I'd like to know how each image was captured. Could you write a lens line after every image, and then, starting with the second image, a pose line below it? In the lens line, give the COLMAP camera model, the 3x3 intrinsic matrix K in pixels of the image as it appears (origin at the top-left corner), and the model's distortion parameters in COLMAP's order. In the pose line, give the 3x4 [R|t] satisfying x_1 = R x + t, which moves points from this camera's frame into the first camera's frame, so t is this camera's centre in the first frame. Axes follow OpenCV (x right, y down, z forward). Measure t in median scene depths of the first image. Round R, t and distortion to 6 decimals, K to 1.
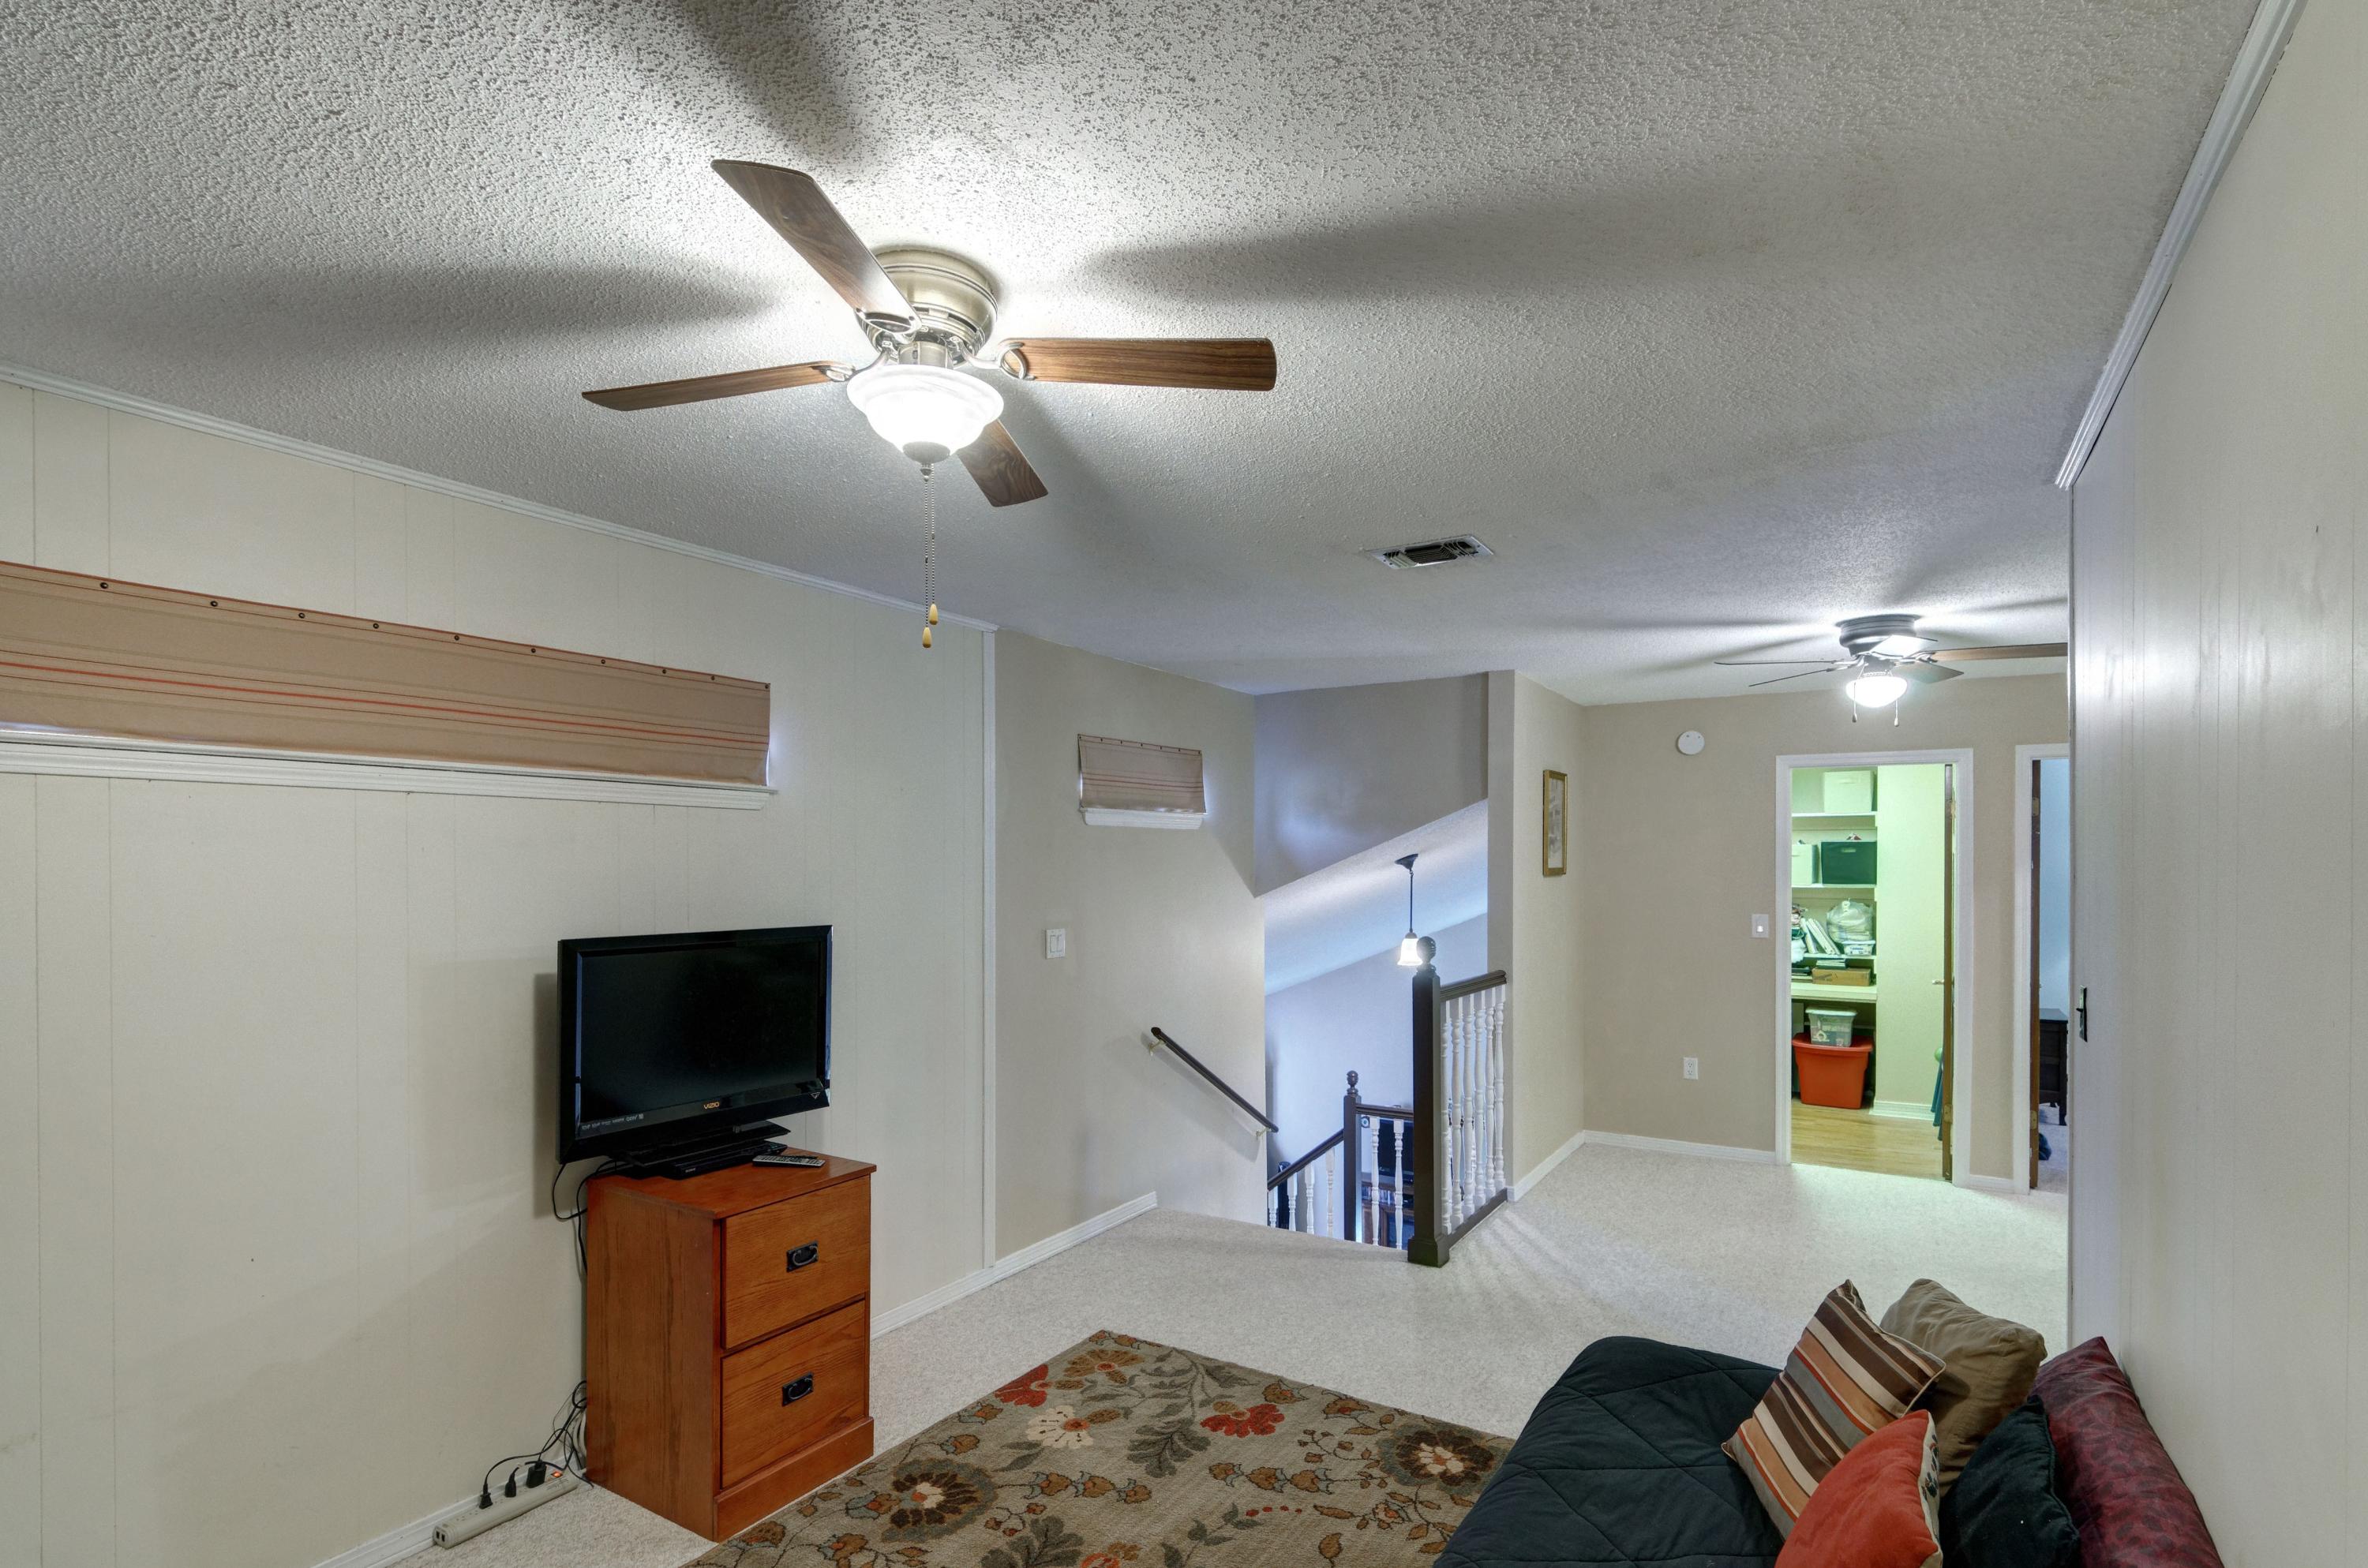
lens RADIAL K [[1164.3, 0, 1173.5], [0, 1164.3, 863.2], [0, 0, 1]] dist [0.002422, 0.000233]
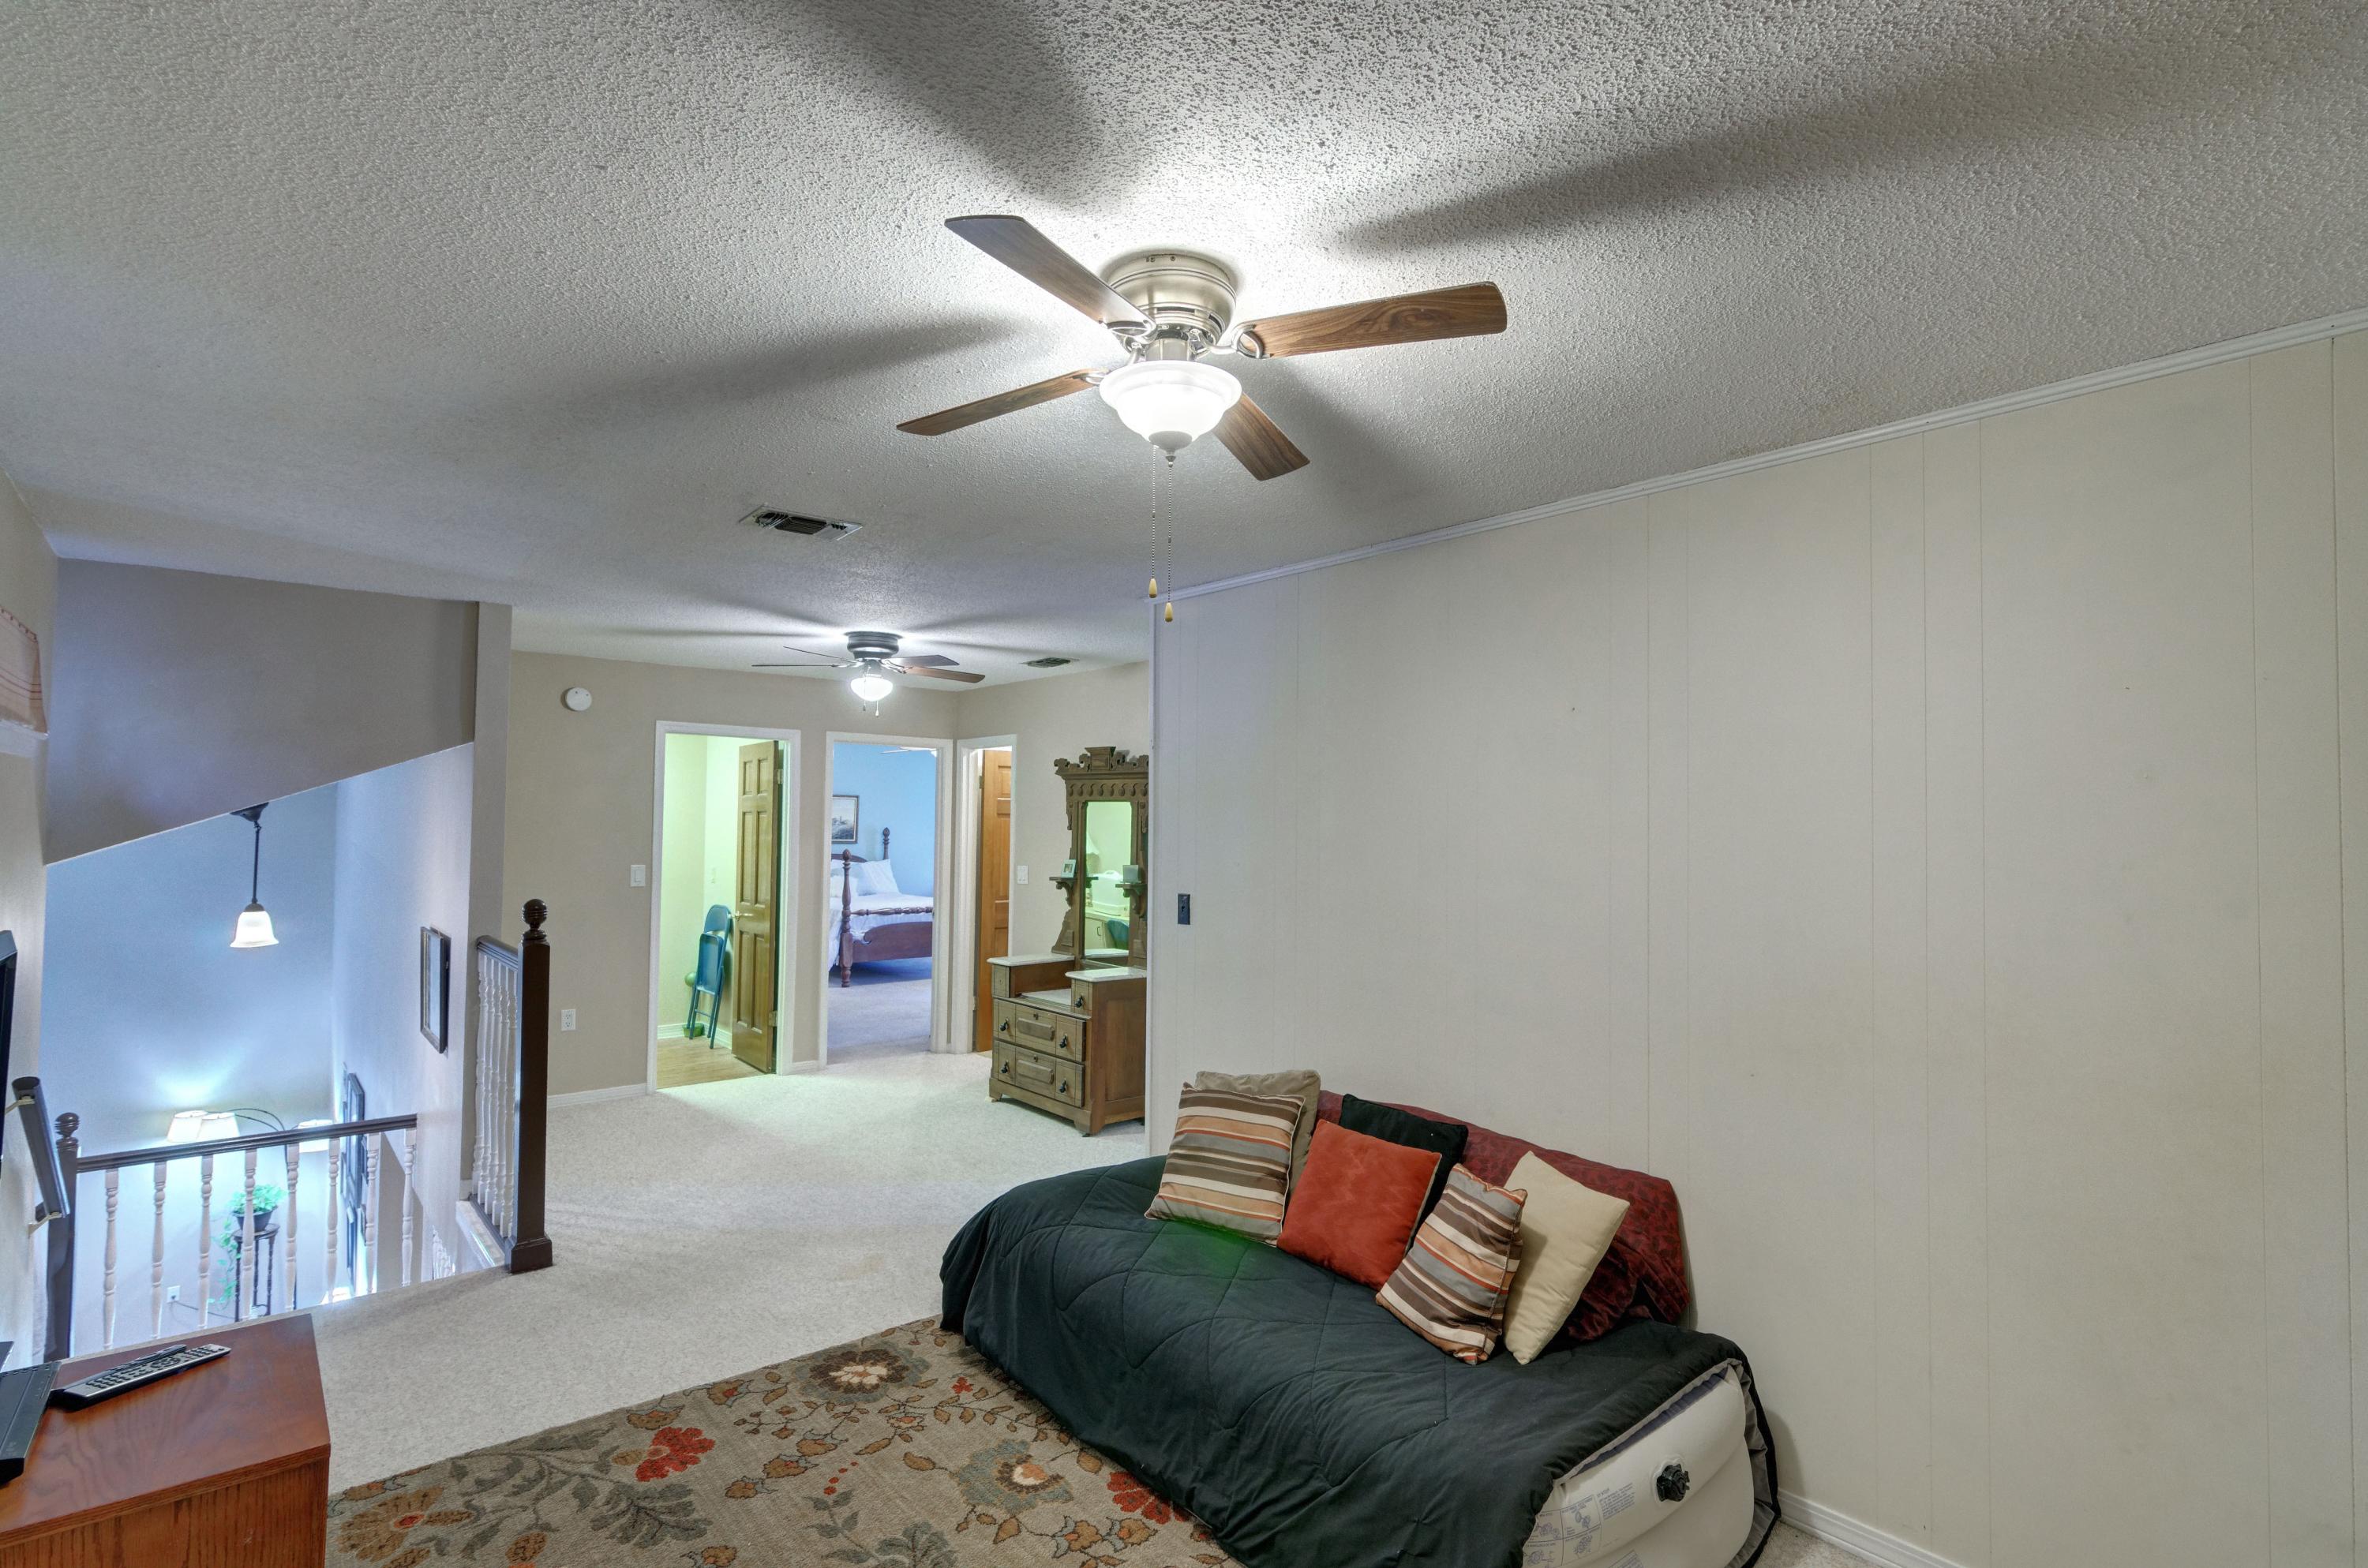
lens RADIAL K [[1132.4, 0, 1184.0], [0, 1132.4, 784.0], [0, 0, 1]] dist [0.000297, 0.000144]
pose [[0.305098, 0.036022, 0.951639, -0.643941], [-0.010207, 0.999351, -0.034556, -0.000717], [-0.952266, 0.000829, 0.305268, 0.364033]]
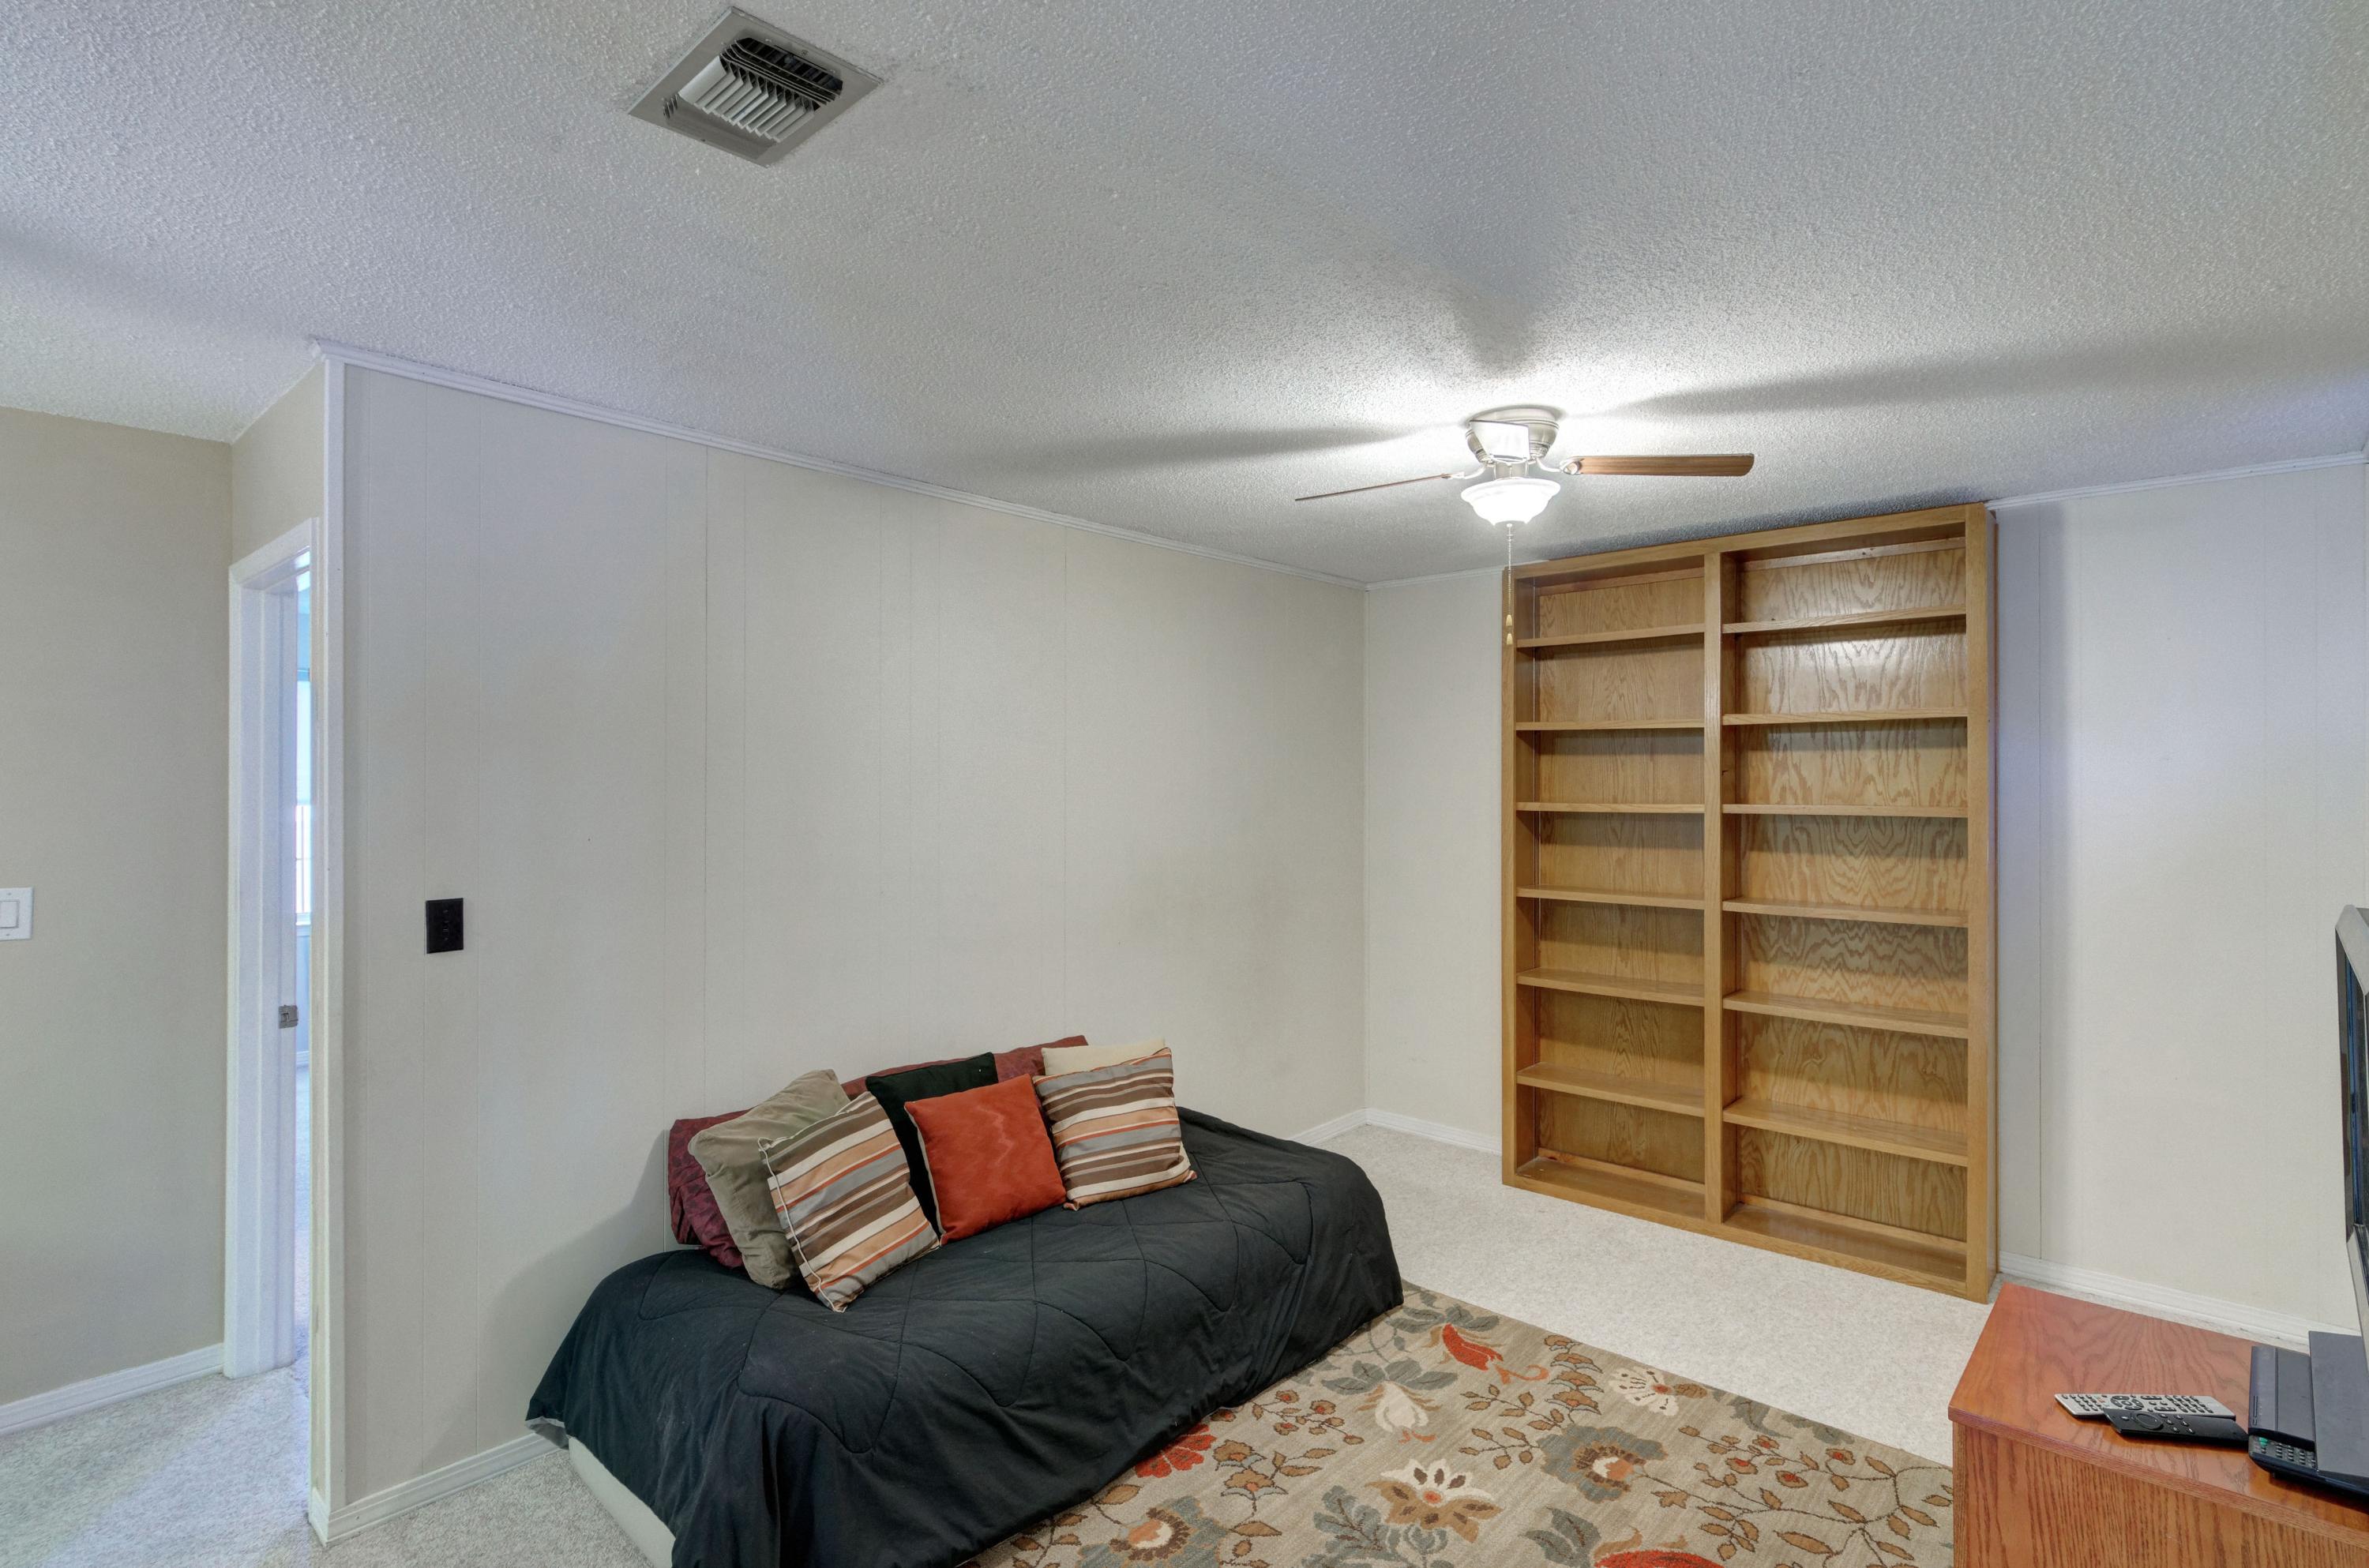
lens RADIAL K [[1132.9, 0, 1184.5], [0, 1132.9, 784.0], [0, 0, 1]] dist [0.000297, 0.000144]
pose [[-0.984156, -0.001237, 0.177301, -0.012057], [-0.000809, 0.999997, 0.002485, 0.000638], [-0.177303, 0.002303, -0.984154, 1.436609]]
